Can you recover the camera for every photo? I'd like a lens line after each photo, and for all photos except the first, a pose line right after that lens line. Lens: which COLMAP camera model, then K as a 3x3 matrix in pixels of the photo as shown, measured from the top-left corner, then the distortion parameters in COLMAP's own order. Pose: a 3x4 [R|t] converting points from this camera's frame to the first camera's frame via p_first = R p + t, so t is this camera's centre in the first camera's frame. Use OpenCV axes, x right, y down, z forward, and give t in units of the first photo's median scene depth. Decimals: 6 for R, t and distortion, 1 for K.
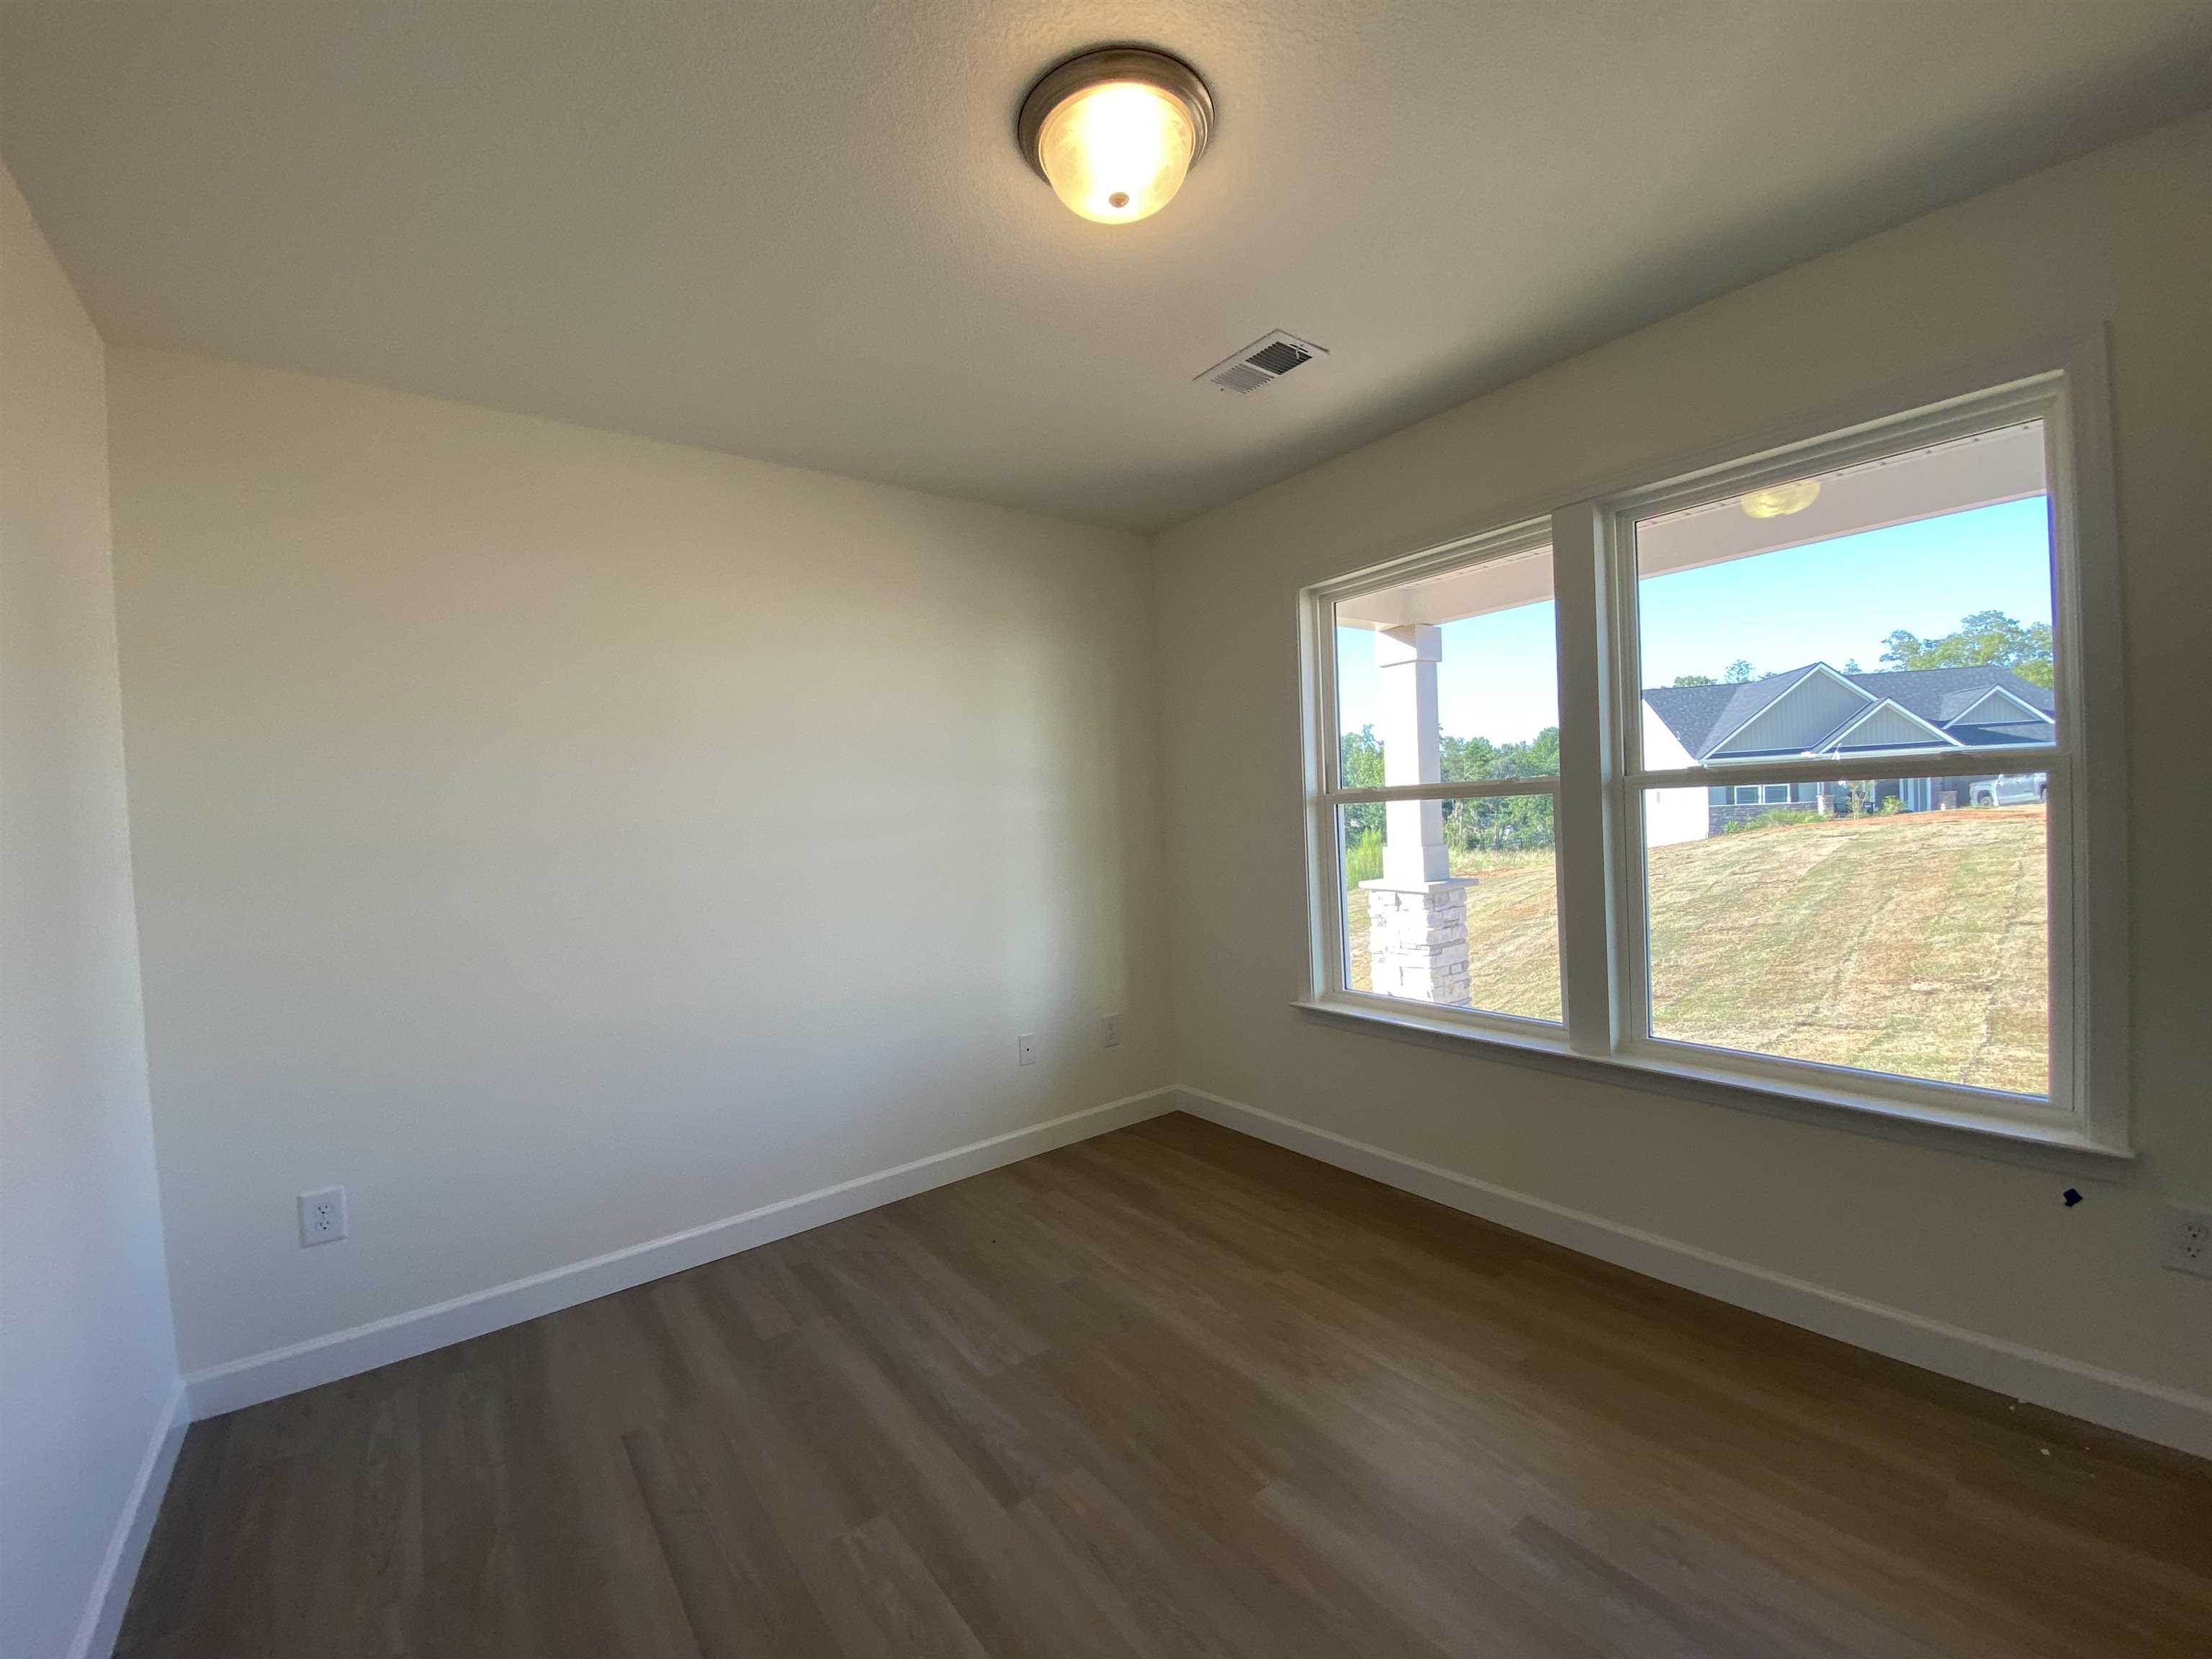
lens RADIAL K [[897.6, 0, 1095.2], [0, 897.6, 837.1], [0, 0, 1]] dist [0.032998, -0.026746]
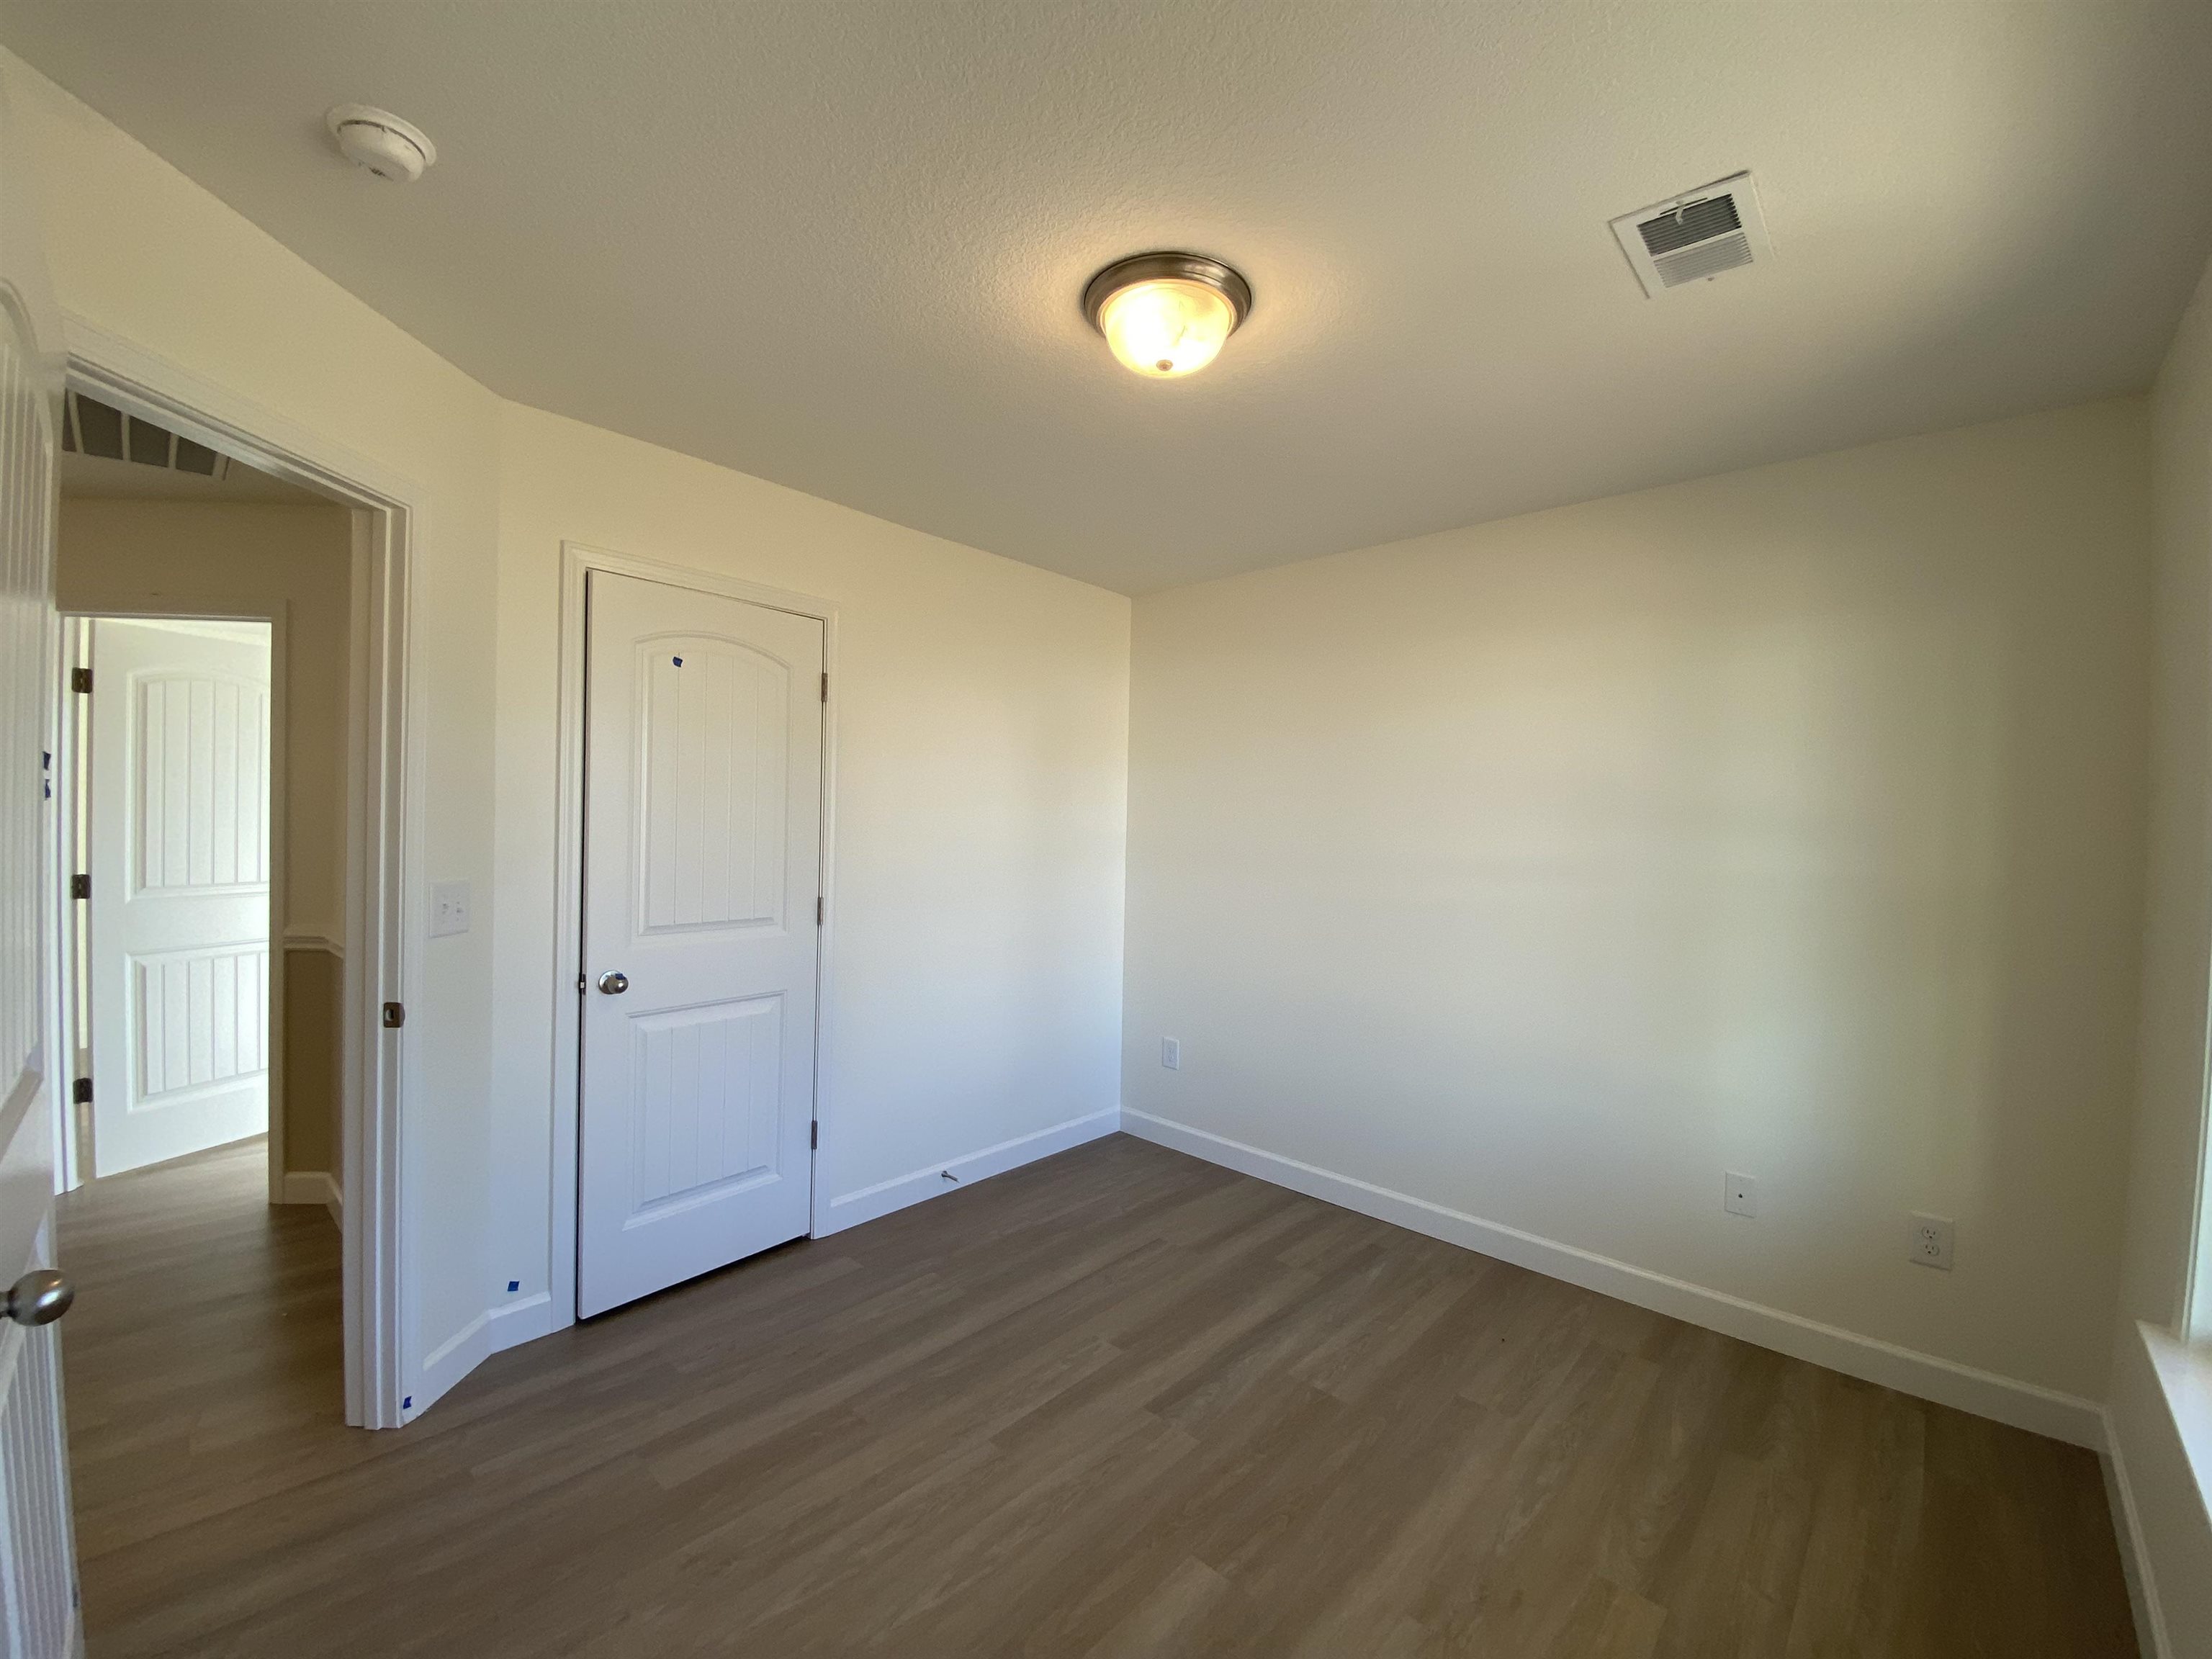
lens RADIAL K [[897.6, 0, 1095.2], [0, 897.6, 837.1], [0, 0, 1]] dist [0.032998, -0.026746]
pose [[0.189333, 0.071850, -0.979281, 0.773611], [-0.070837, 0.995720, 0.059360, -0.091660], [0.979354, 0.058131, 0.193612, 0.459812]]
